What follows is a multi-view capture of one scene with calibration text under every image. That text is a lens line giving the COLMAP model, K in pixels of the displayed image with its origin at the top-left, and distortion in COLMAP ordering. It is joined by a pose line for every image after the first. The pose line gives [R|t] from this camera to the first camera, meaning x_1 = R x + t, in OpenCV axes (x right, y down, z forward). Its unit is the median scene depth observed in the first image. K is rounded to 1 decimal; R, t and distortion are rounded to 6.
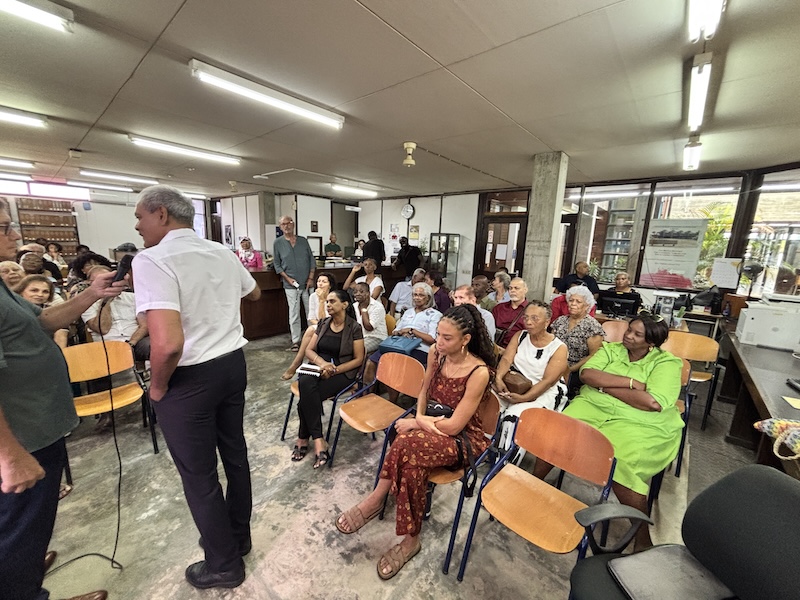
lens RADIAL K [[322.4, 0, 400.0], [0, 322.4, 300.0], [0, 0, 1]] dist [0.012242, -0.003845]
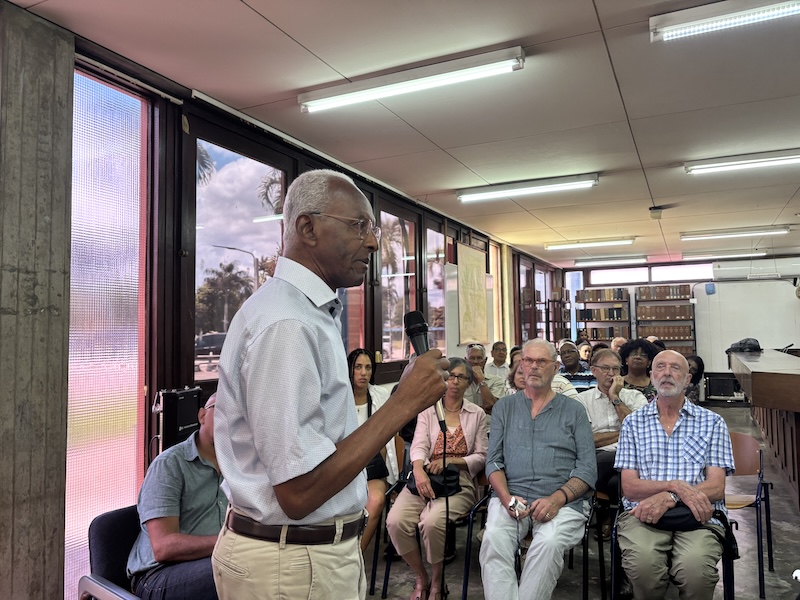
lens RADIAL K [[606.6, 0, 396.6], [0, 606.6, 299.8], [0, 0, 1]] dist [0.050354, -0.054477]
pose [[0.264551, -0.100356, -0.959136, 0.094661], [-0.150730, 0.978044, -0.143909, 0.017933], [0.952519, 0.182642, 0.243616, 0.083806]]
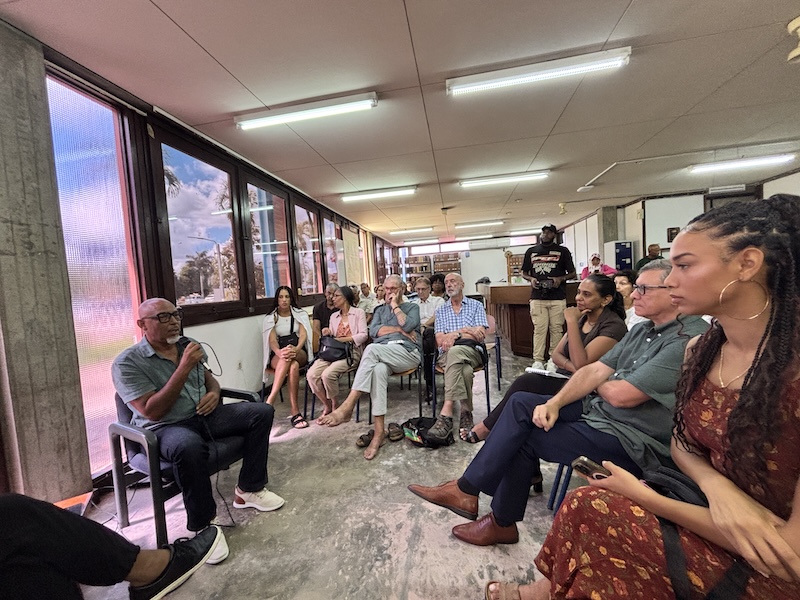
lens RADIAL K [[322.4, 0, 400.0], [0, 322.4, 300.0], [0, 0, 1]] dist [0.012242, -0.003845]
pose [[0.512227, -0.033162, -0.858210, 0.066784], [-0.070358, 0.994275, -0.080413, 0.038842], [0.855963, 0.101571, 0.506961, 0.092216]]
